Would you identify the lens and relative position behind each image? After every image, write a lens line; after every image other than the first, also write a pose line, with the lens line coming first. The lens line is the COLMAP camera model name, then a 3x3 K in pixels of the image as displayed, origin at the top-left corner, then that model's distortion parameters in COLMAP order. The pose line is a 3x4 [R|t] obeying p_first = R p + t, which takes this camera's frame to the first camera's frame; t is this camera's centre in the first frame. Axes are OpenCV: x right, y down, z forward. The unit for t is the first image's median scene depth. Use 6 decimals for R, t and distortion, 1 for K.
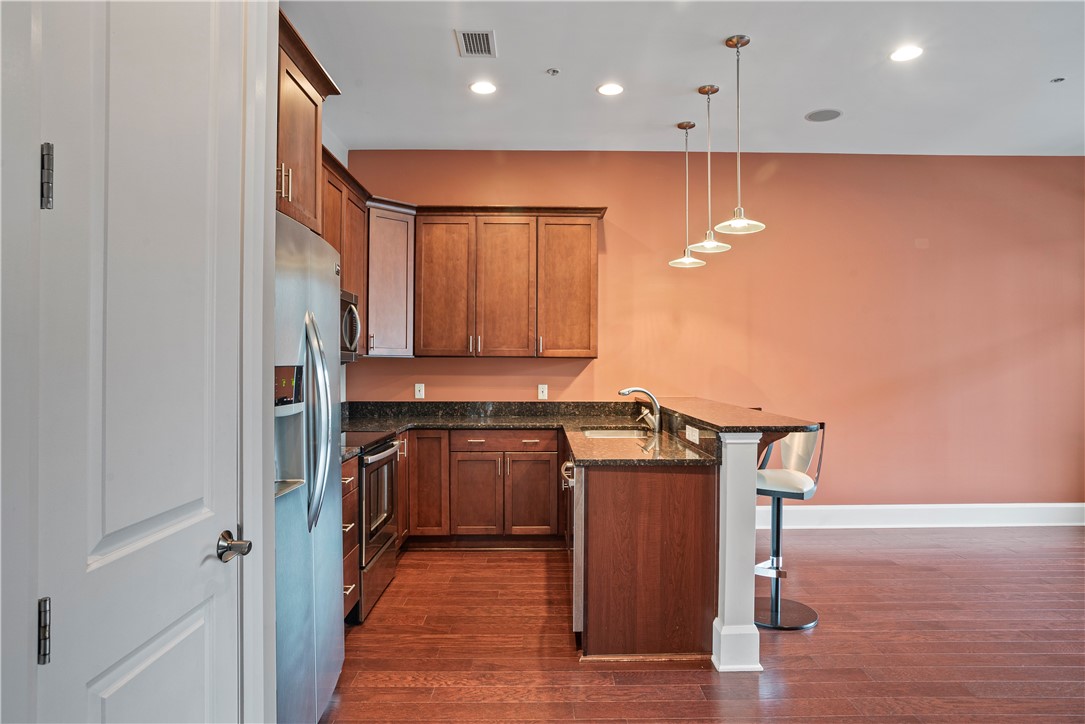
lens RADIAL K [[647.8, 0, 542.5], [0, 647.8, 362.0], [0, 0, 1]] dist [-0.041702, 0.032208]
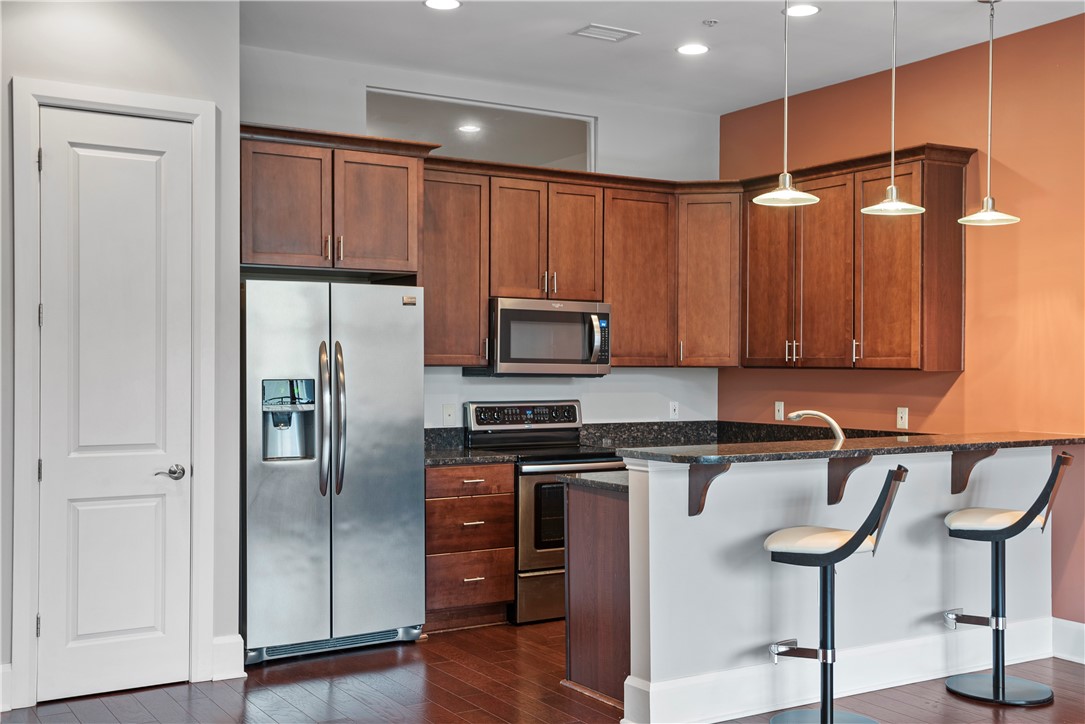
lens RADIAL K [[1156.8, 0, 545.7], [0, 1156.8, 367.0], [0, 0, 1]] dist [0.035821, 0.050283]
pose [[0.516358, 0.000280, -0.856373, 0.919805], [0.001732, 0.999998, 0.001371, -0.011117], [0.856371, -0.002191, 0.516356, 0.038216]]
